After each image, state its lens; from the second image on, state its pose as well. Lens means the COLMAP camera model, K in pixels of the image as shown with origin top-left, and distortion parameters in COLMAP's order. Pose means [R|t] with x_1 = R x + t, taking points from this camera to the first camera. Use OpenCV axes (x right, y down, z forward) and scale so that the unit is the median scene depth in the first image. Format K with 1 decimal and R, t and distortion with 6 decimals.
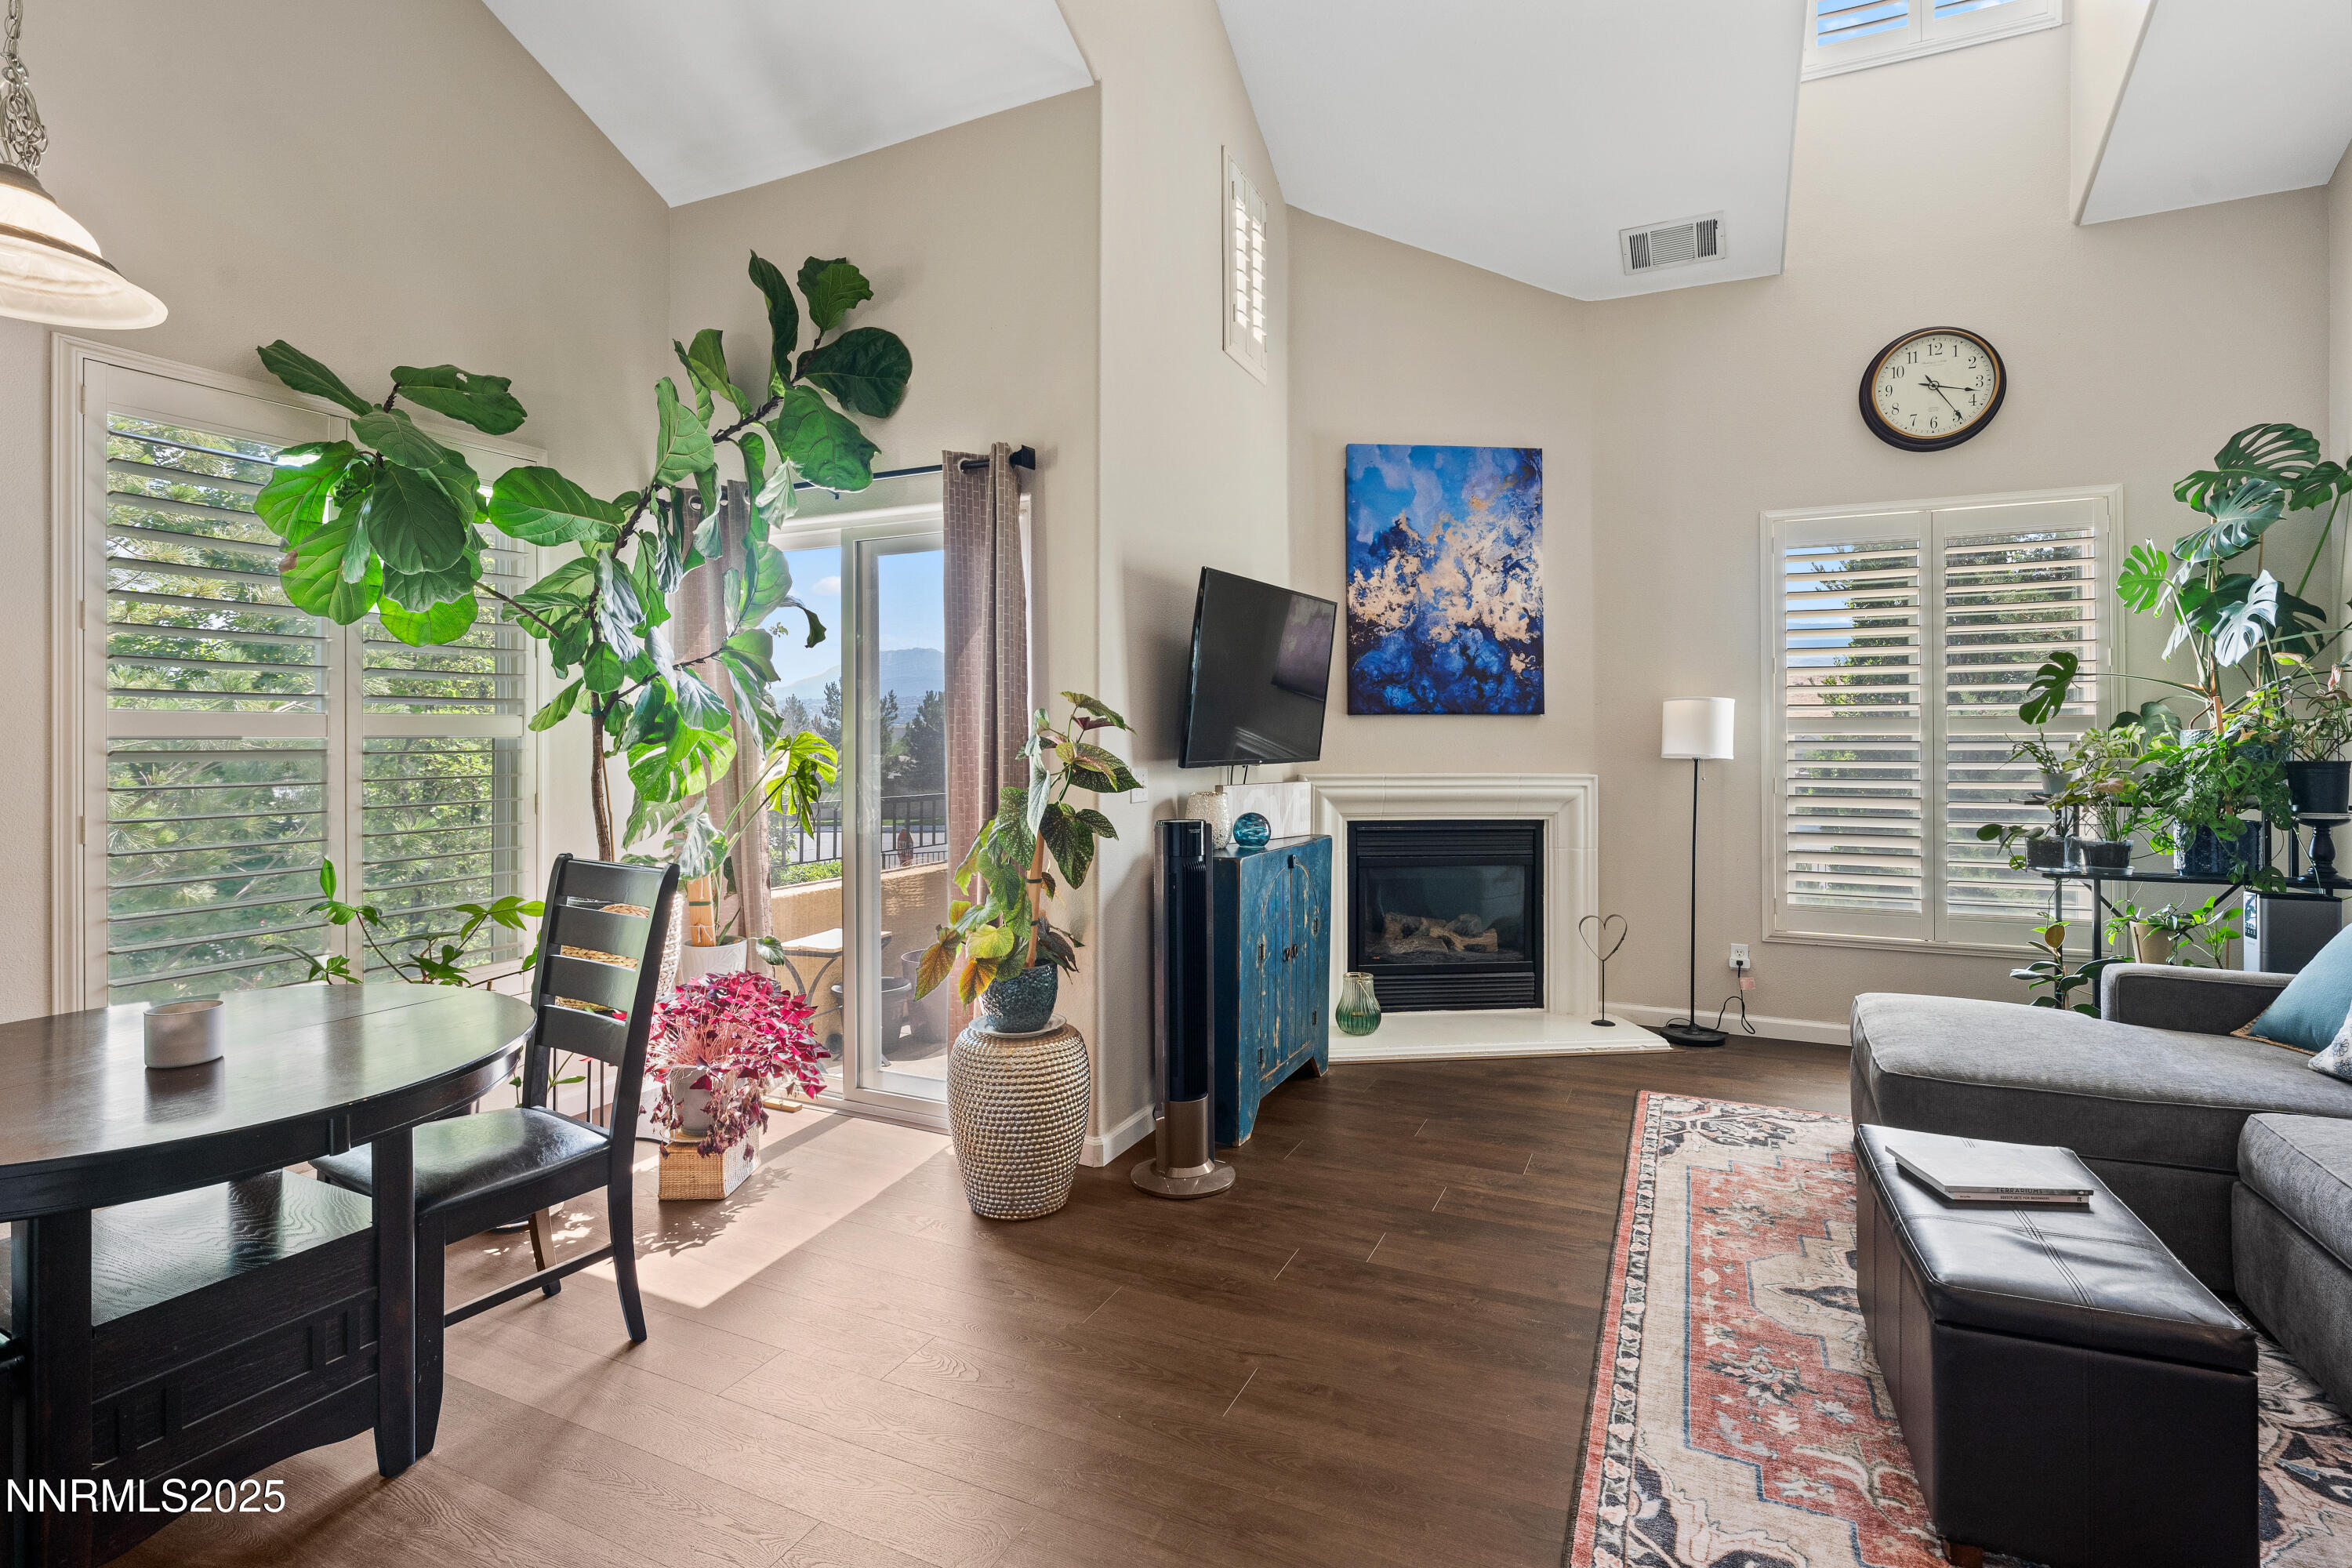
lens RADIAL K [[1113.3, 0, 1193.8], [0, 1113.3, 739.7], [0, 0, 1]] dist [-0.002413, -0.001058]
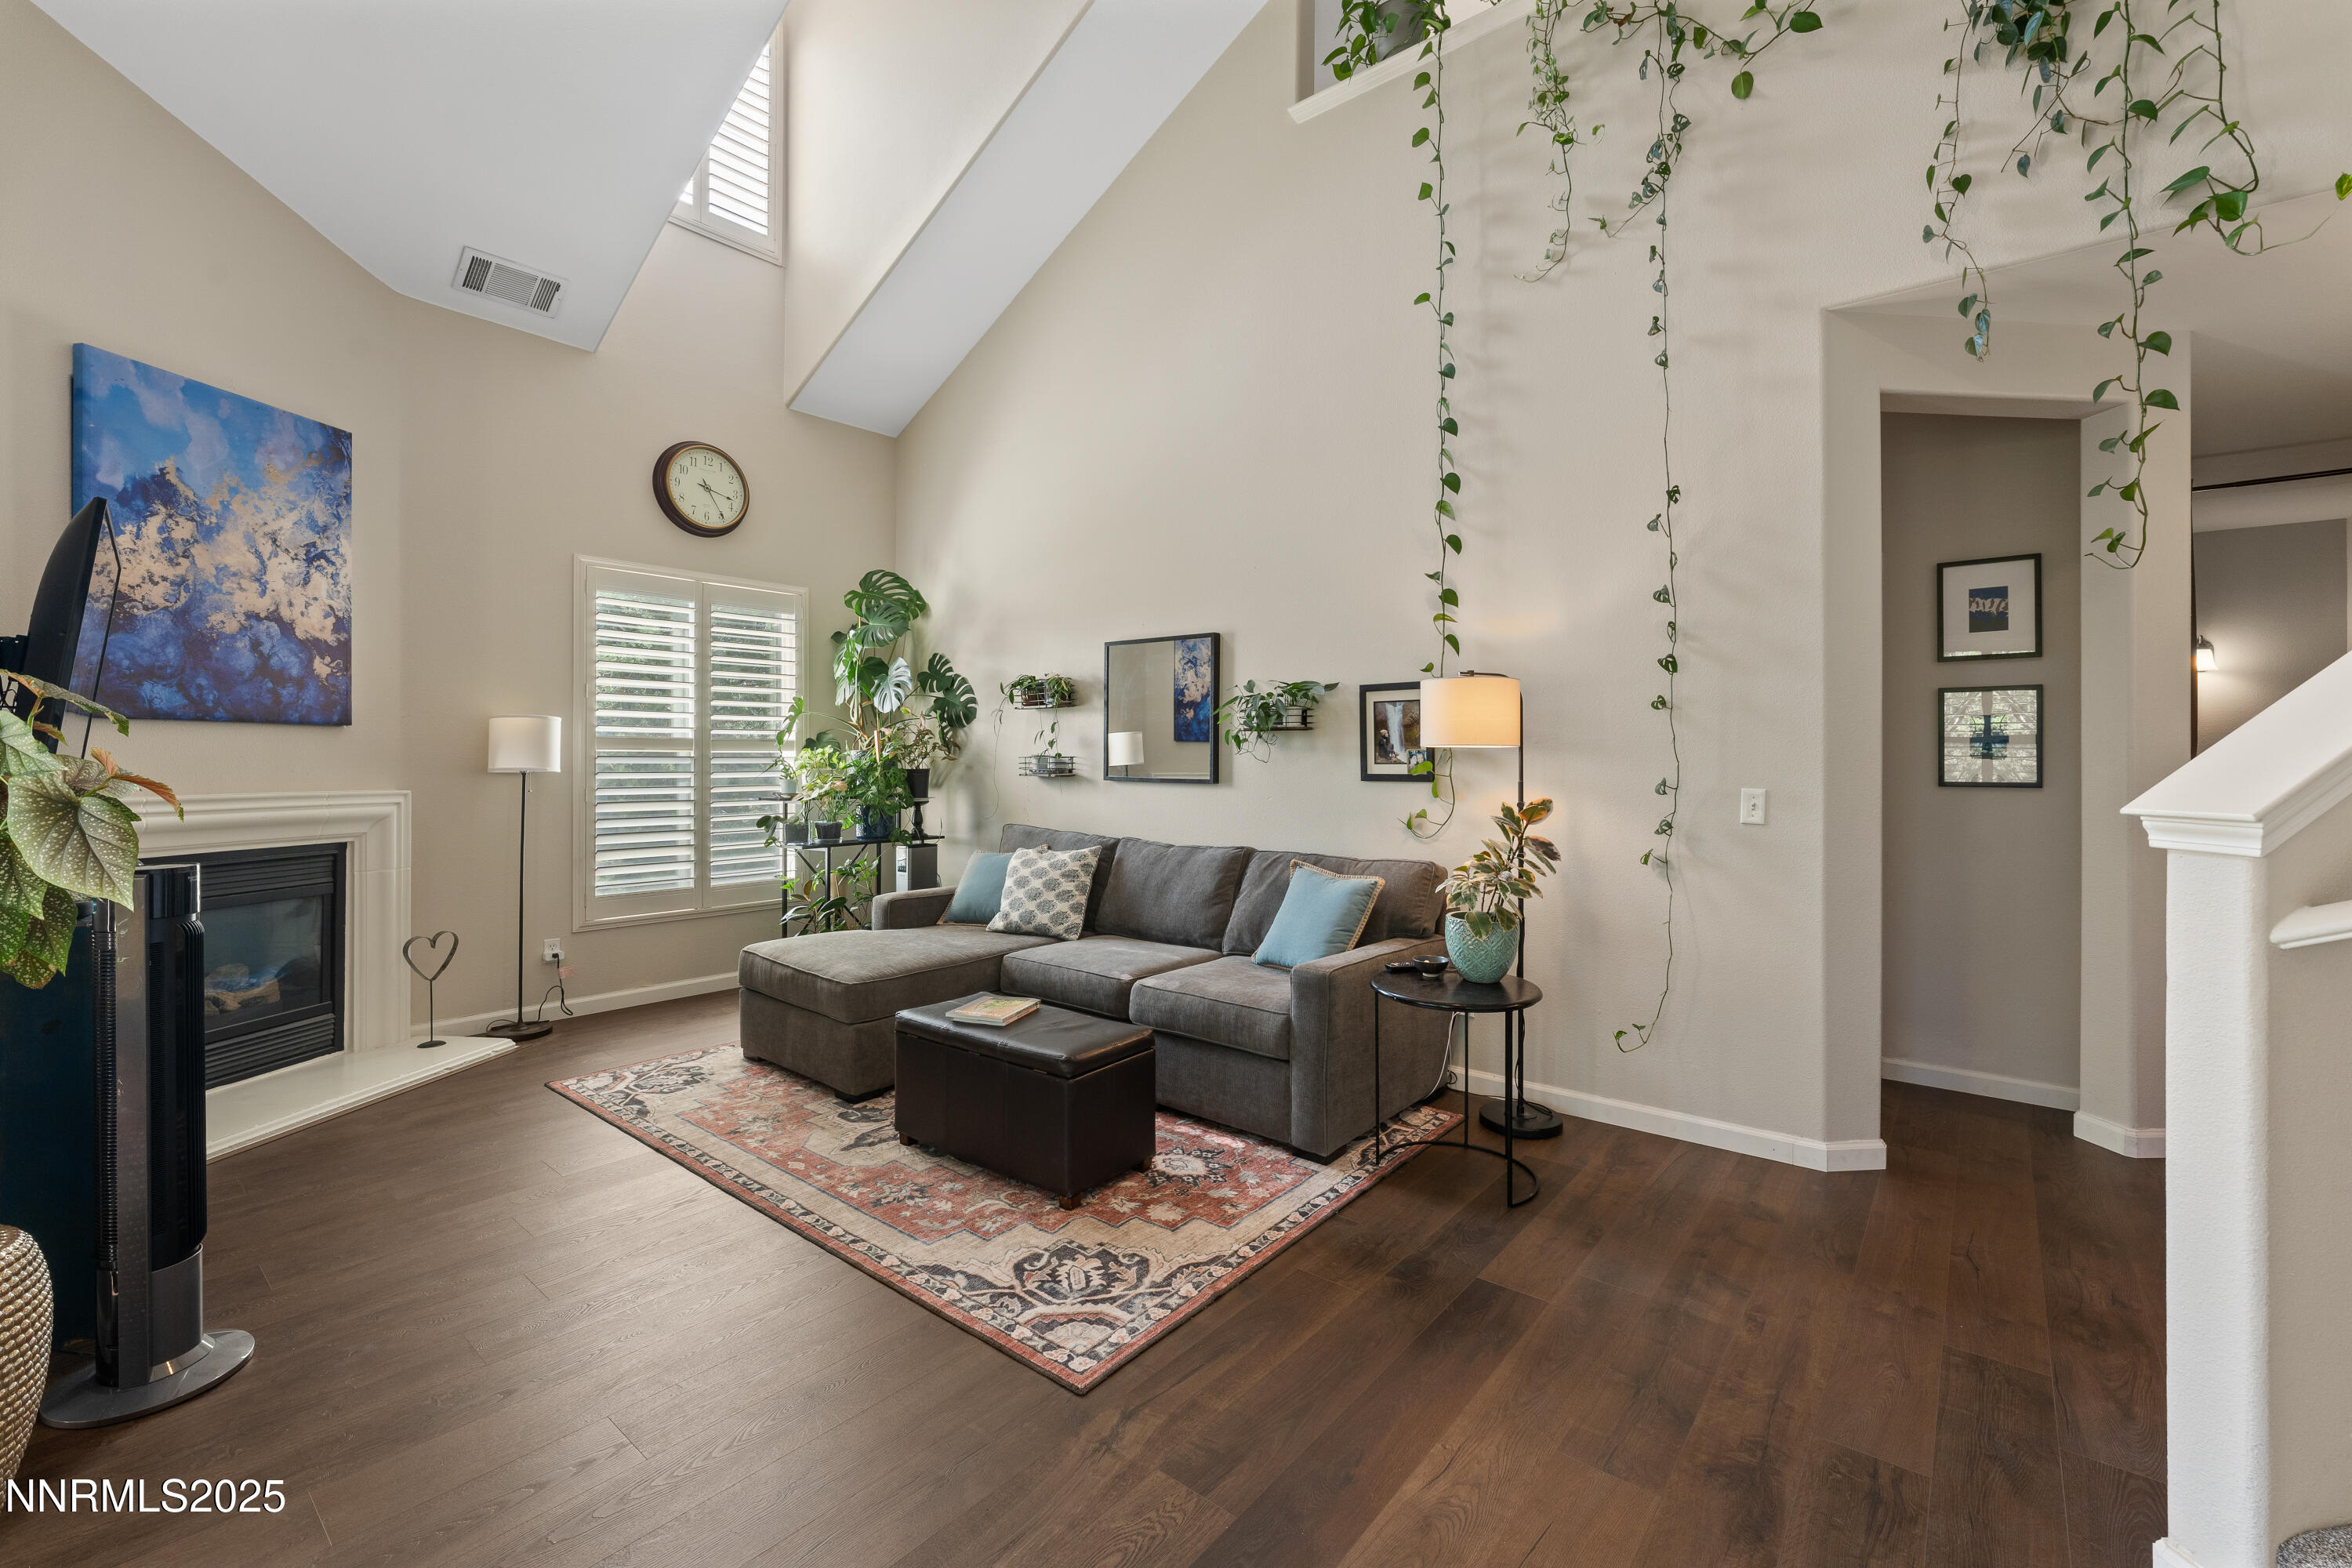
lens RADIAL K [[980.5, 0, 1167.0], [0, 980.5, 756.0], [0, 0, 1]] dist [-0.003077, -0.000434]
pose [[0.263473, 0.004632, 0.964656, -0.391308], [-0.004227, 0.999984, -0.003648, 0.002897], [-0.964657, -0.003116, 0.263489, 0.204192]]
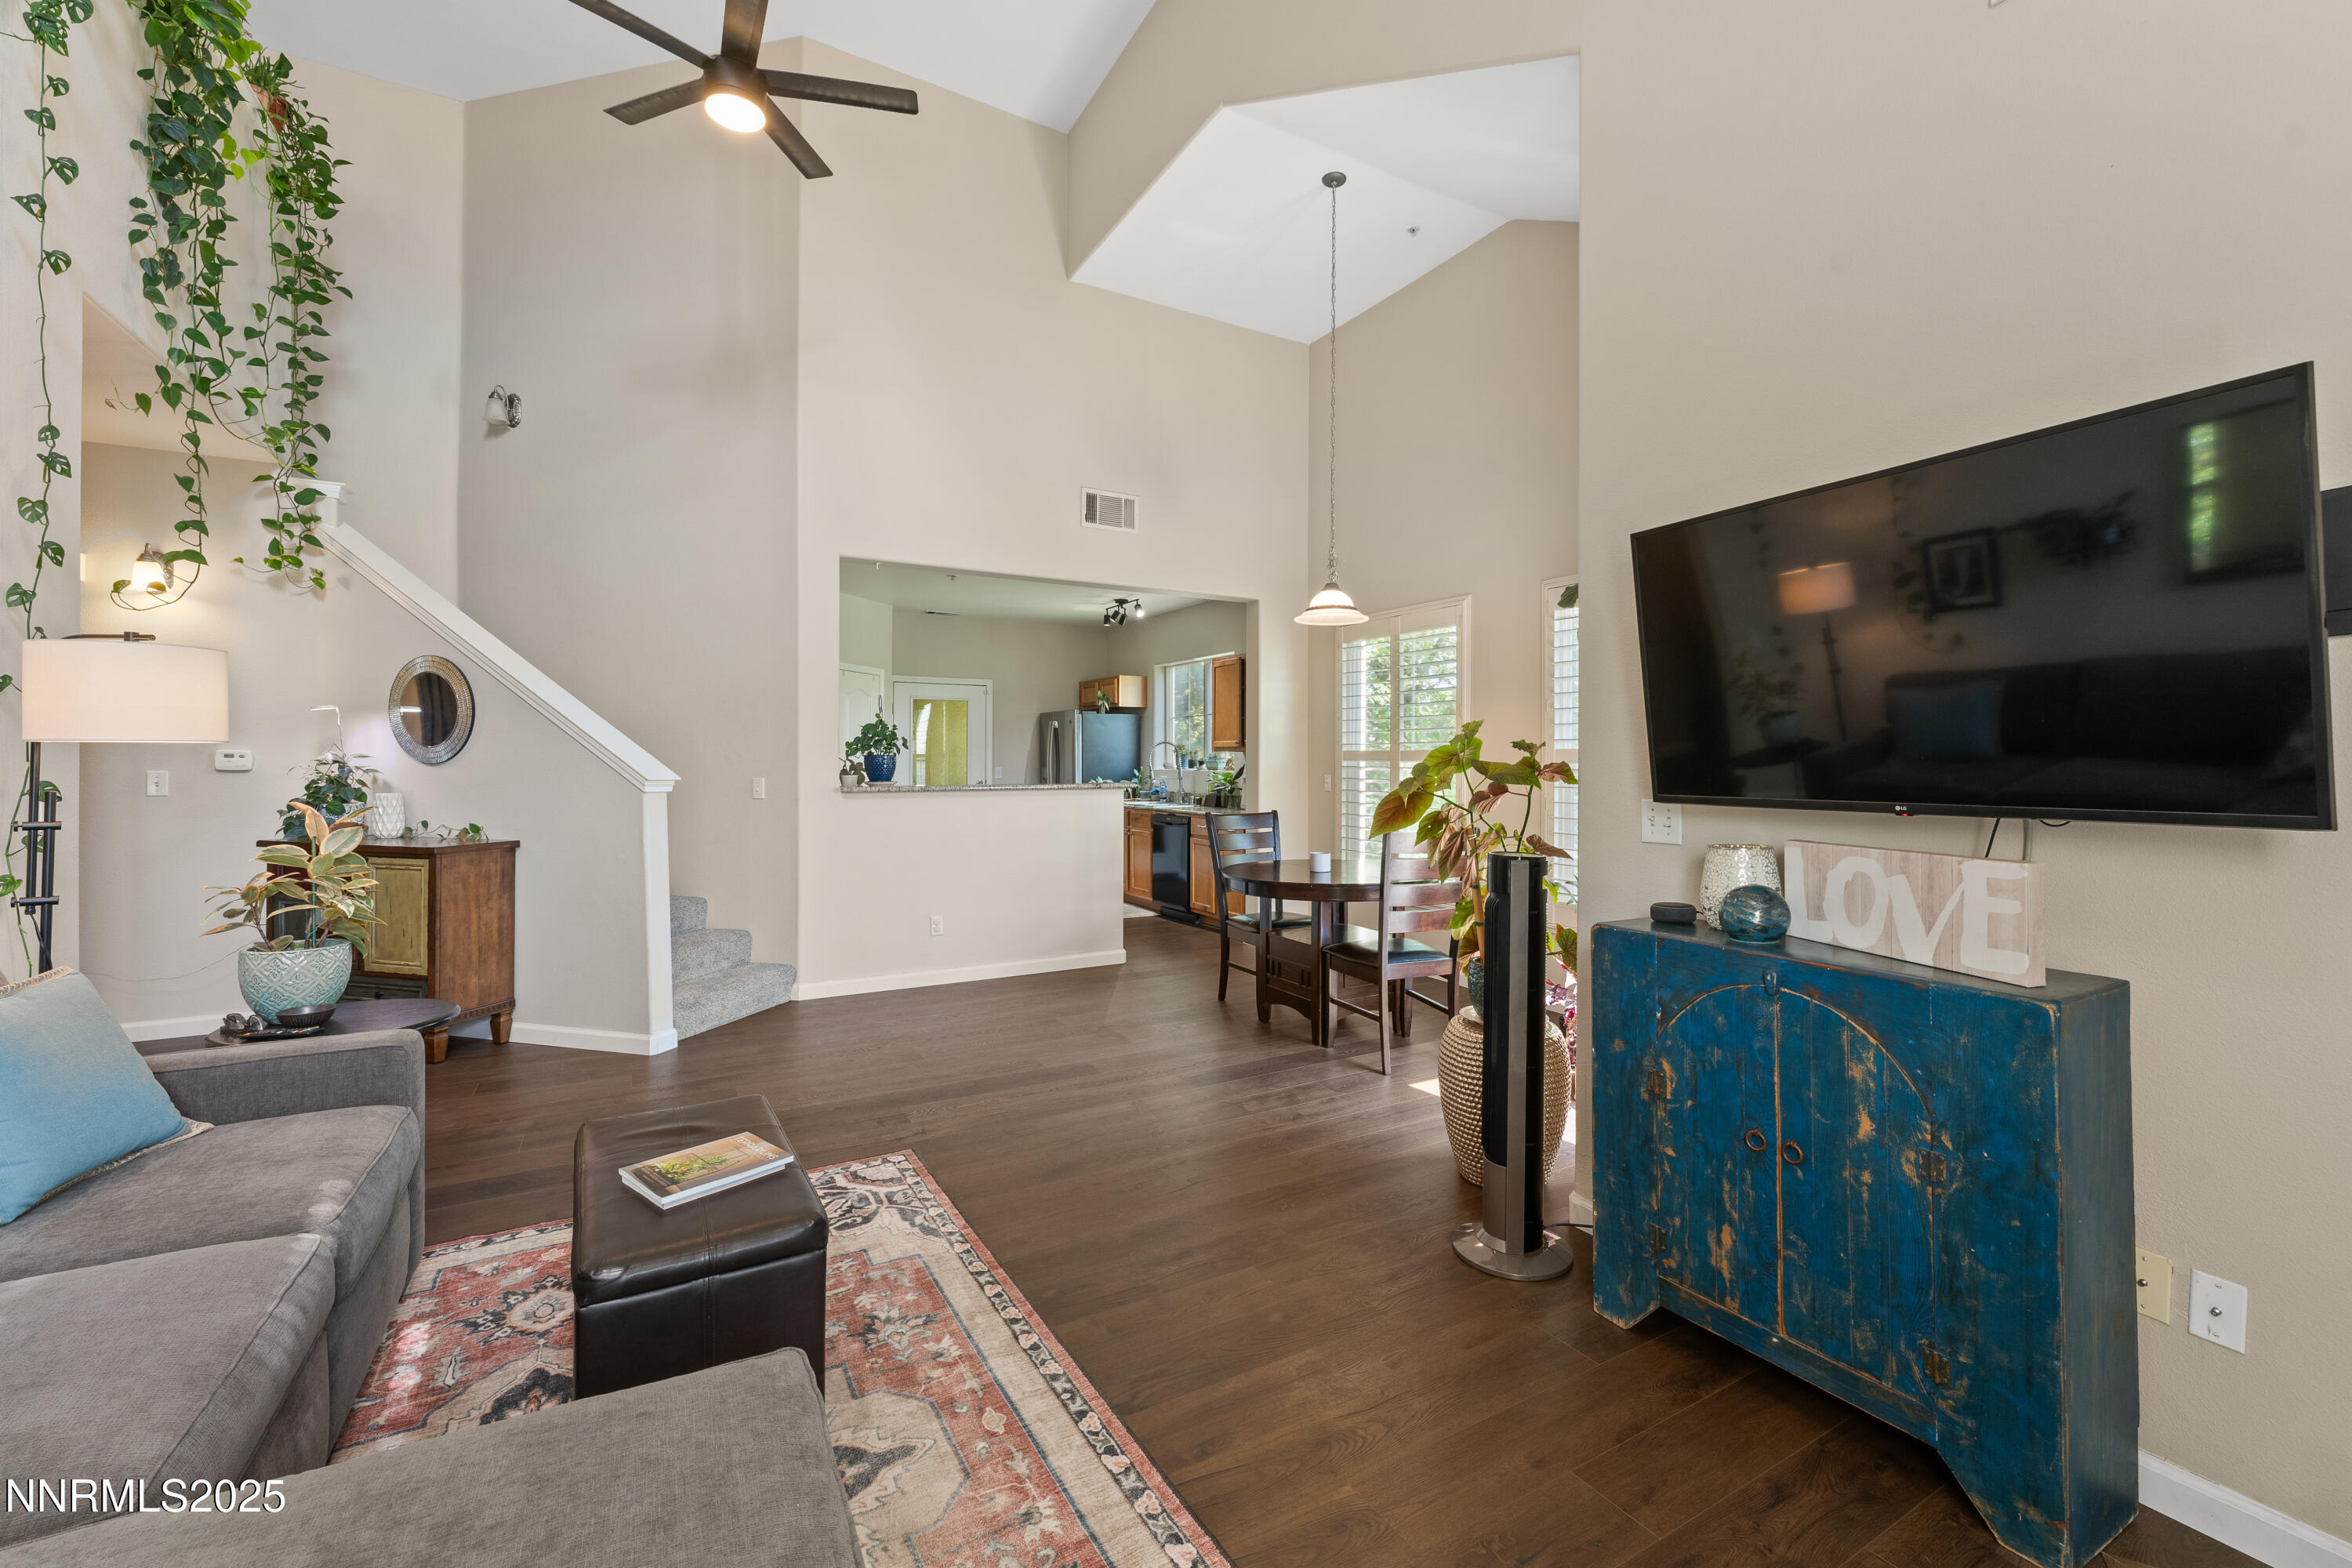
lens RADIAL K [[980.5, 0, 1210.9], [0, 980.5, 761.2], [0, 0, 1]] dist [-0.003077, -0.000434]
pose [[-0.566791, -0.001101, -0.823861, 0.707624], [-0.003031, 0.999995, 0.000748, -0.002715], [0.823856, 0.002921, -0.566791, 1.126434]]
